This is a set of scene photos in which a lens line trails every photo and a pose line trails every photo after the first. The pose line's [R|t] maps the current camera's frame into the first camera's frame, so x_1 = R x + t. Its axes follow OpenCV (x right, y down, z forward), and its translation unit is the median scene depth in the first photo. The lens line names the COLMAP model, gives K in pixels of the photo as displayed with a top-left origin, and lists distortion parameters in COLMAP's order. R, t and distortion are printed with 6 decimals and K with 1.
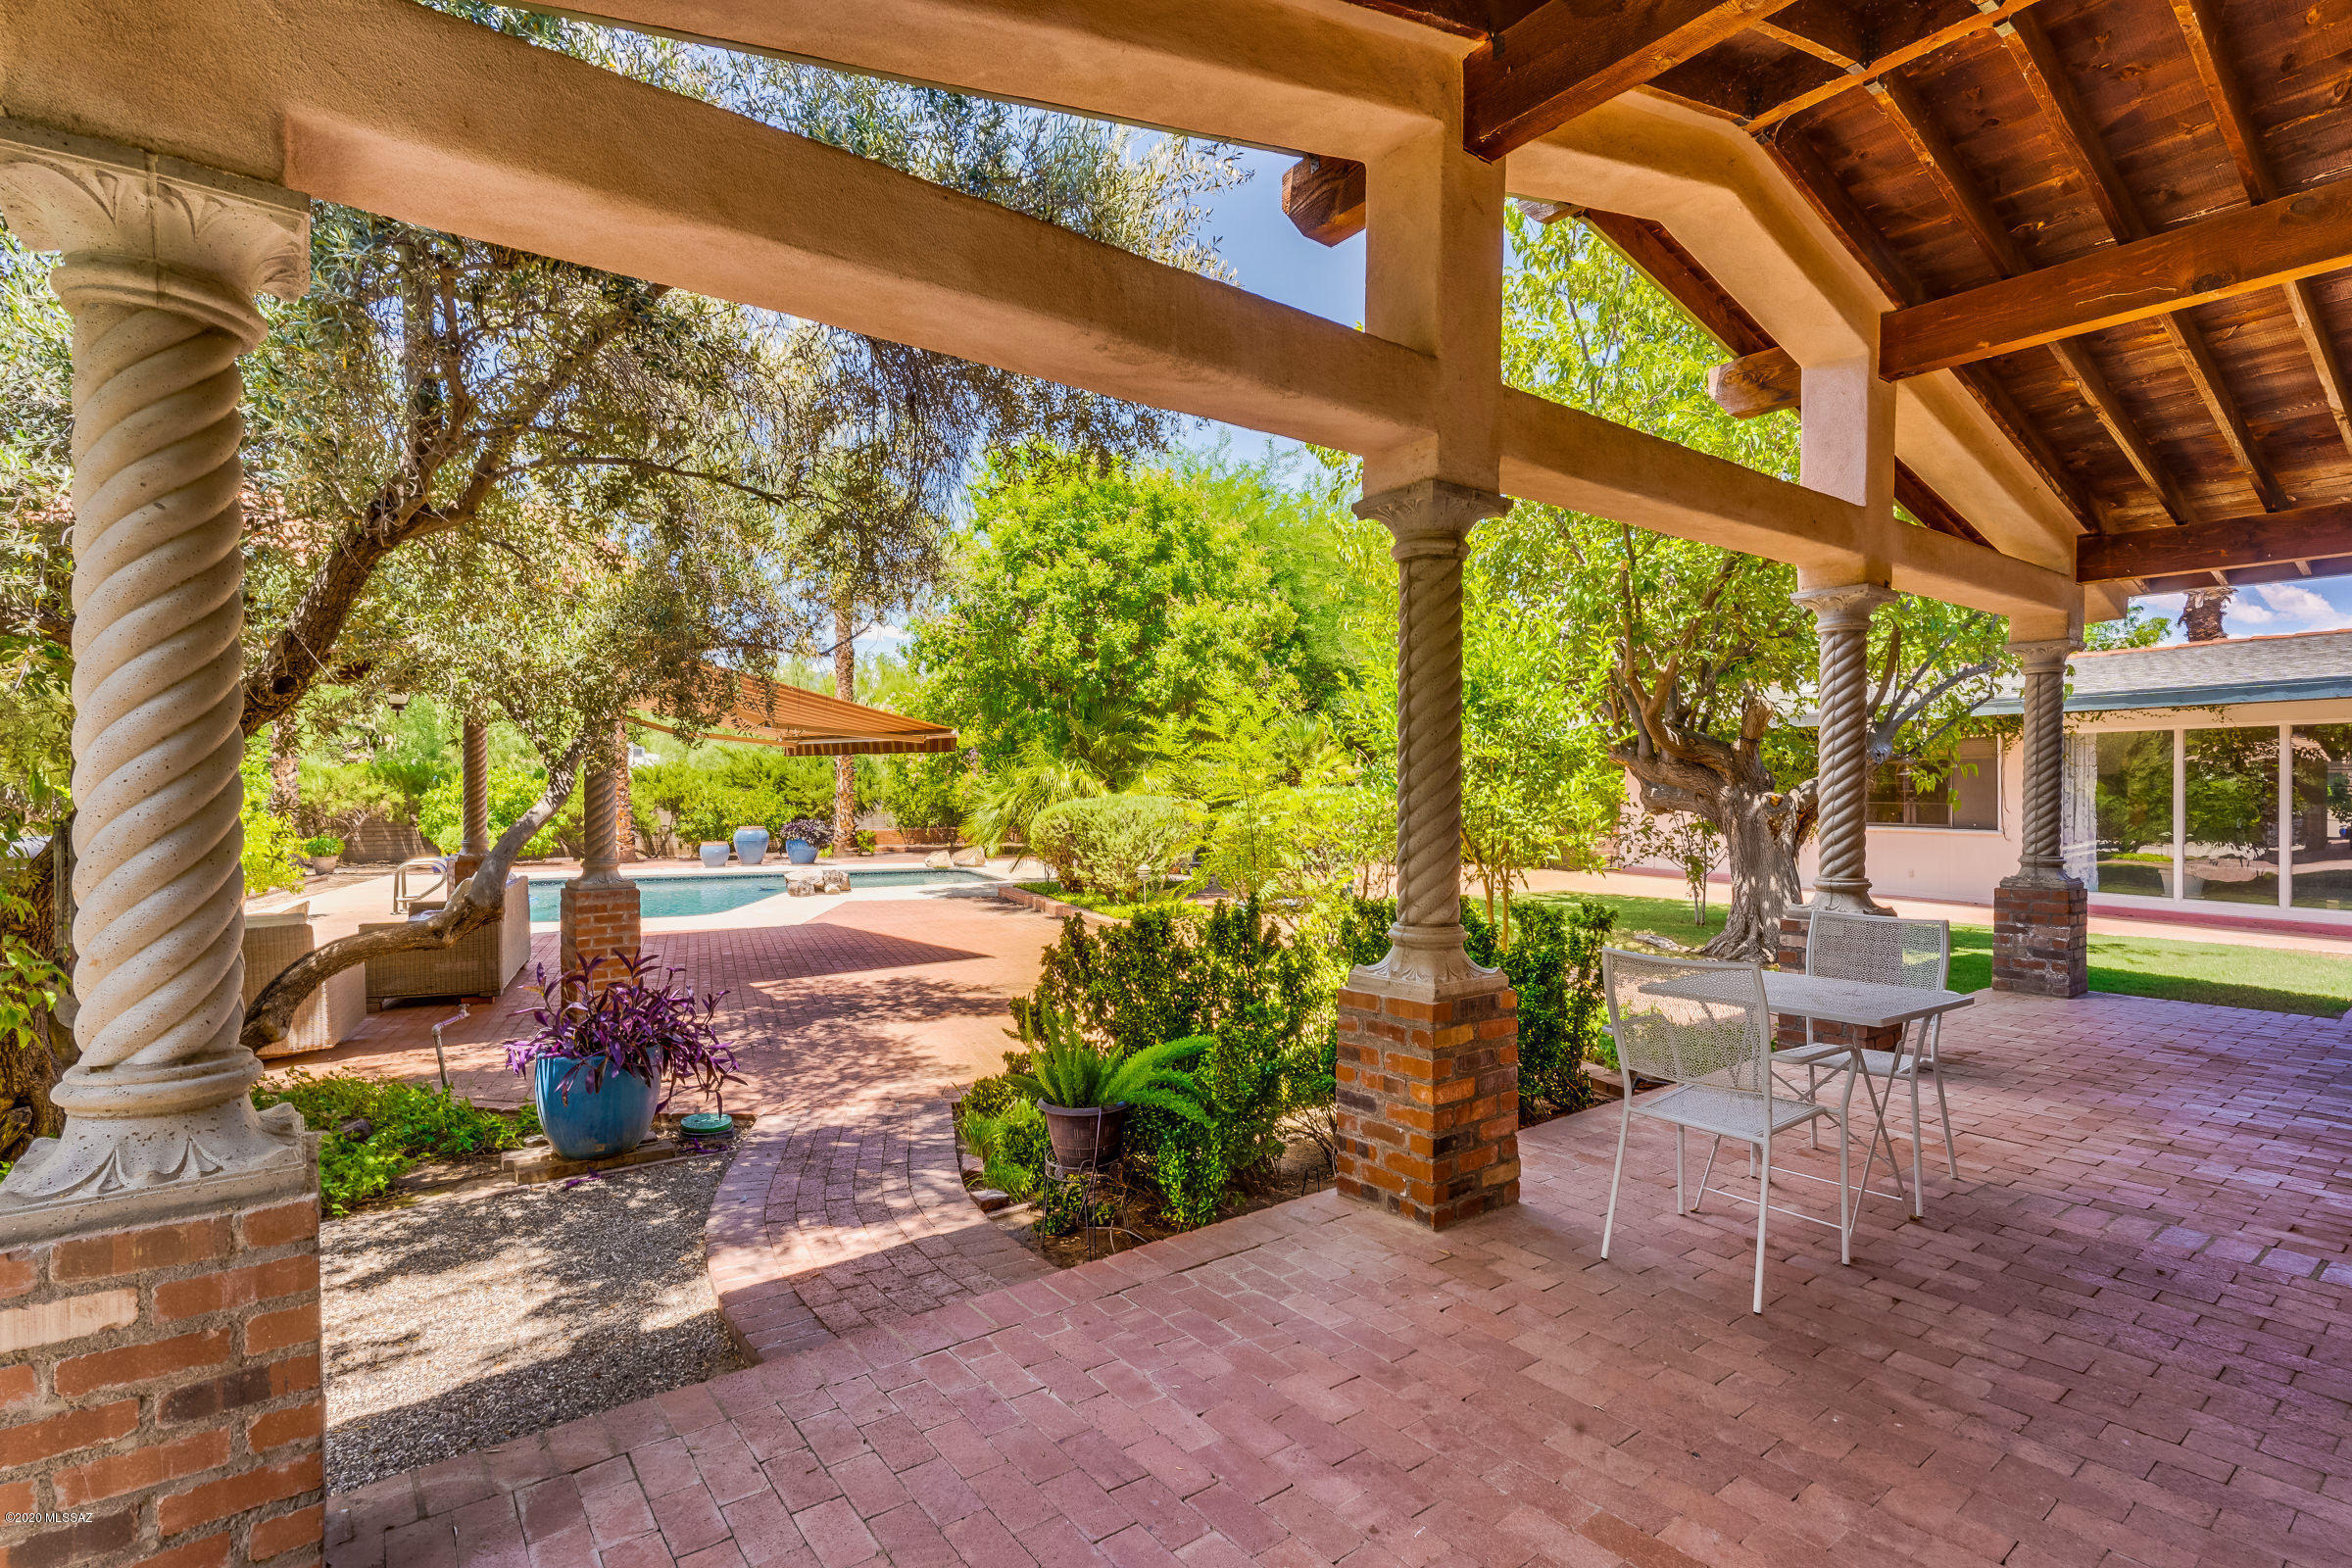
lens RADIAL K [[1171.2, 0, 1176.0], [0, 1171.2, 784.0], [0, 0, 1]] dist [-0.001469, 0.001053]
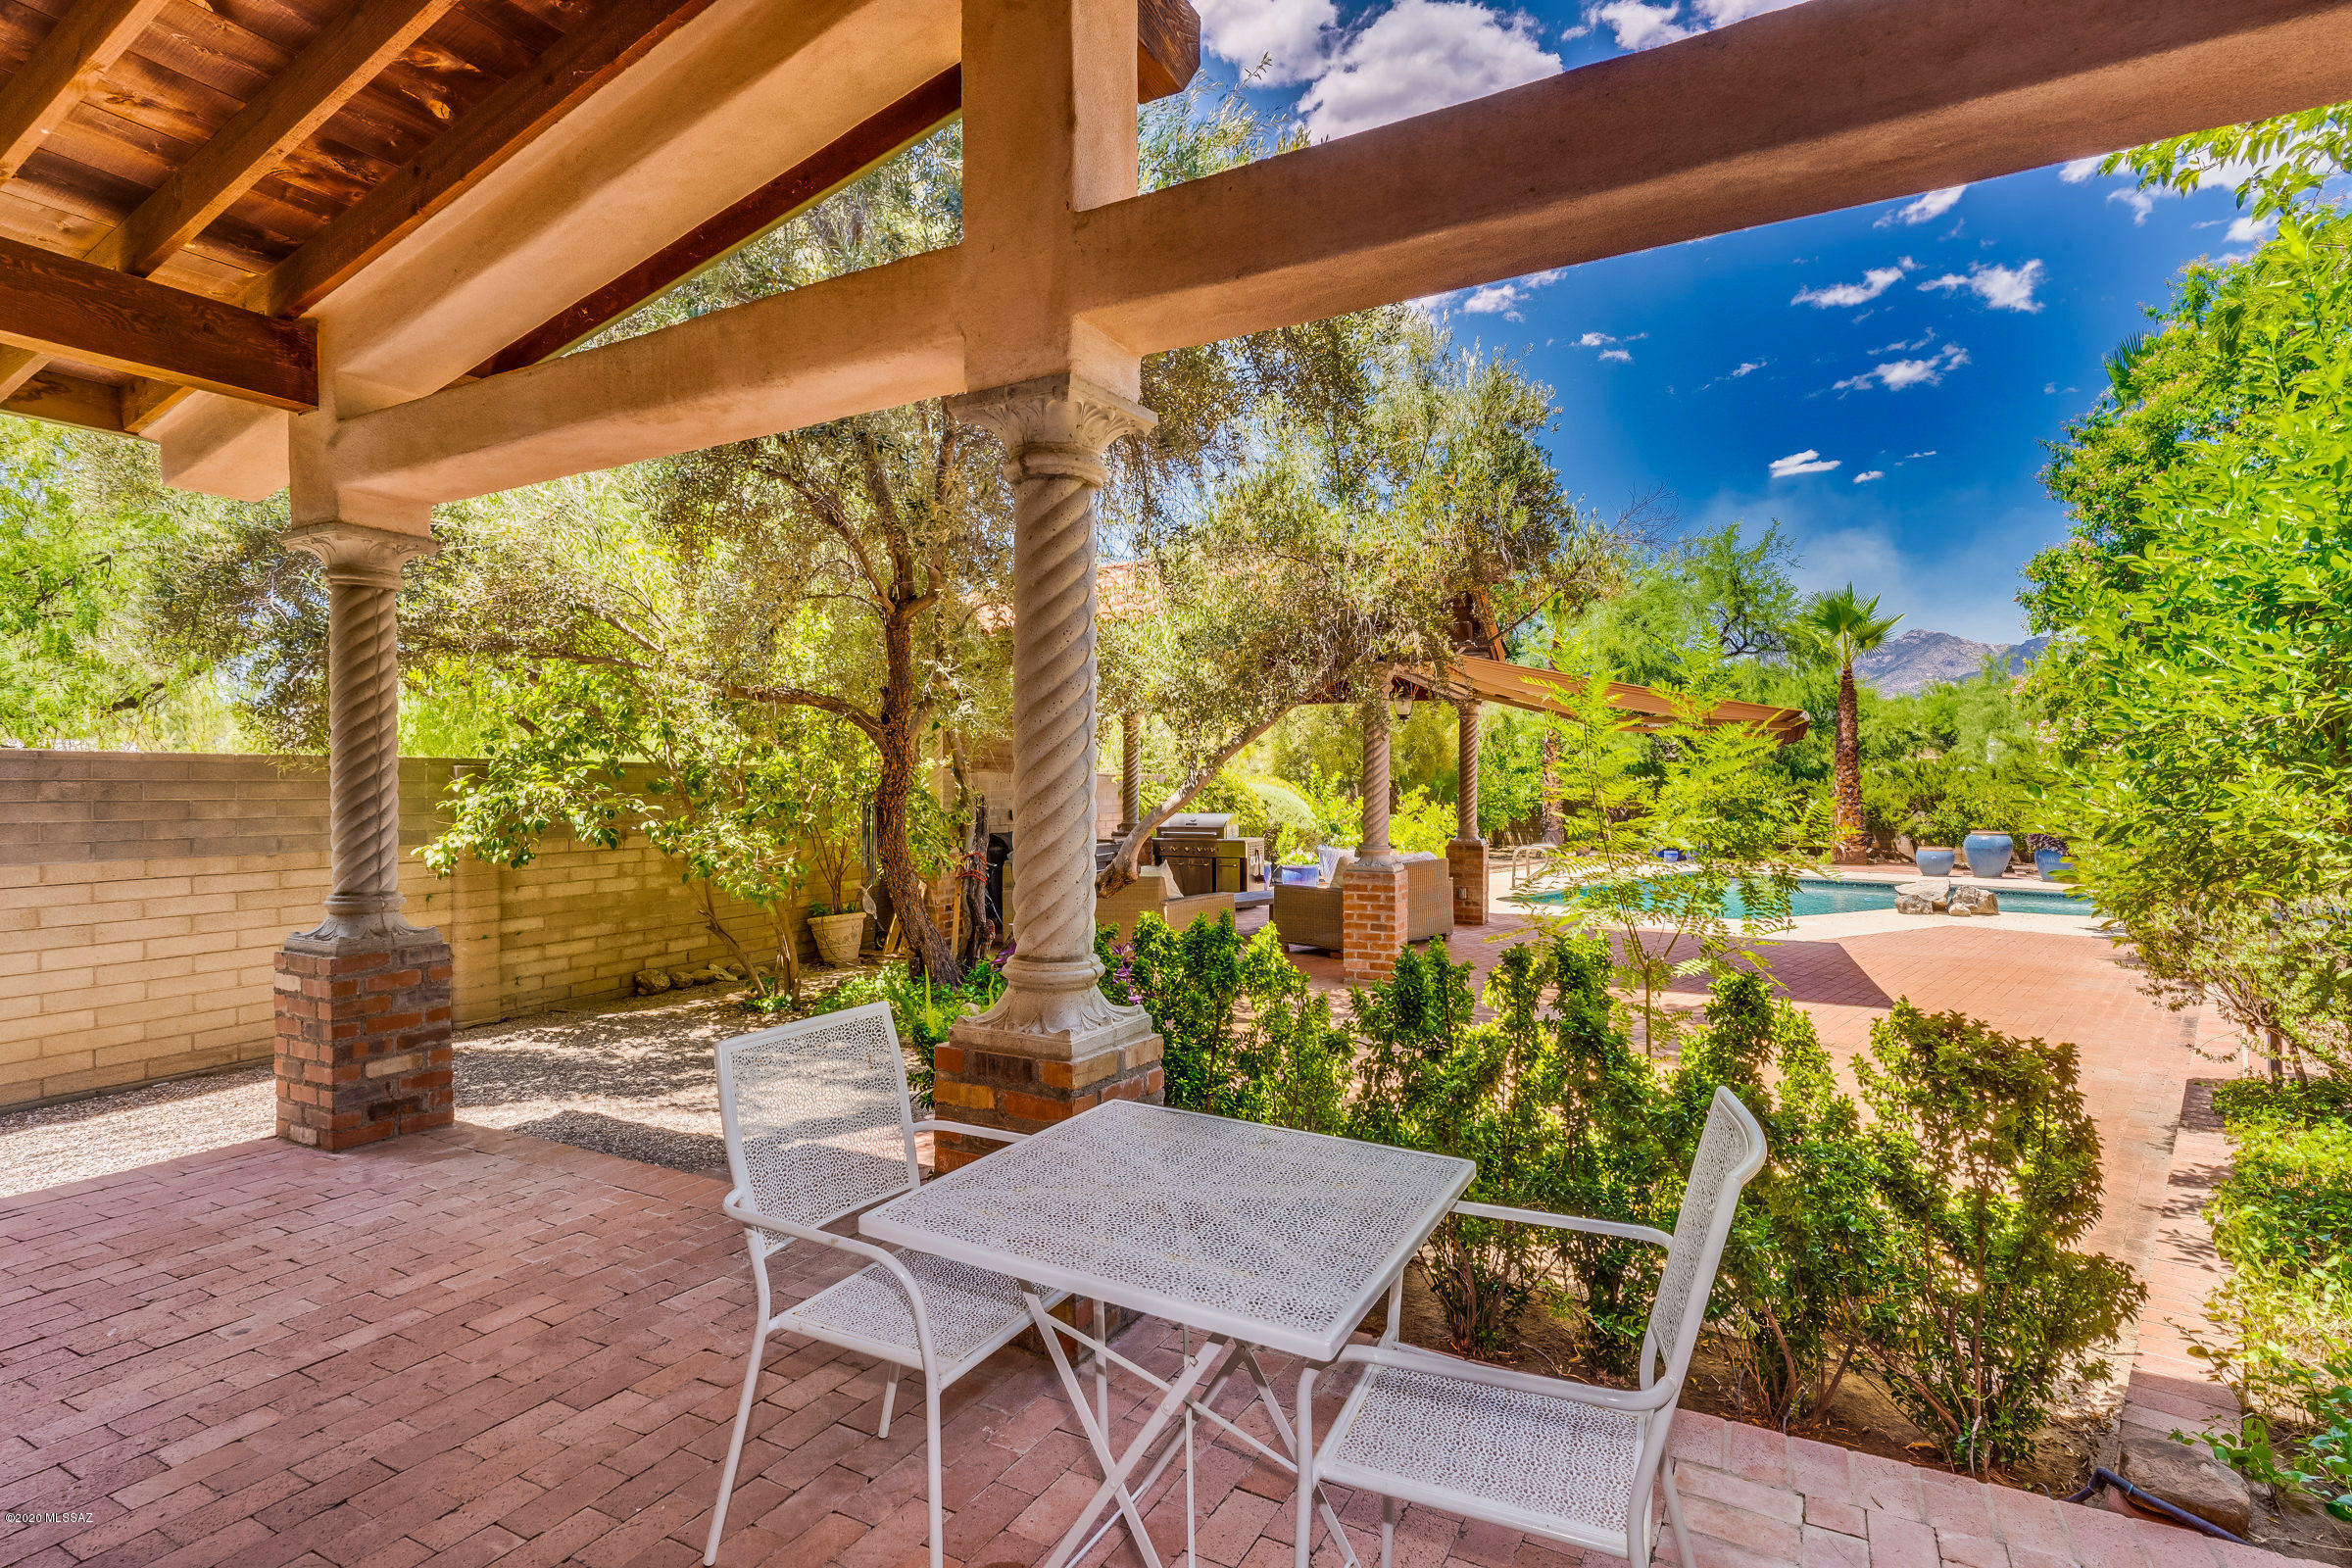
lens RADIAL K [[1171.2, 0, 1176.0], [0, 1171.2, 784.0], [0, 0, 1]] dist [-0.001469, 0.001053]
pose [[0.392421, 0.009368, -0.919738, 0.181756], [-0.005174, 0.999955, 0.007978, -0.000231], [0.919771, 0.001628, 0.392451, 0.147379]]
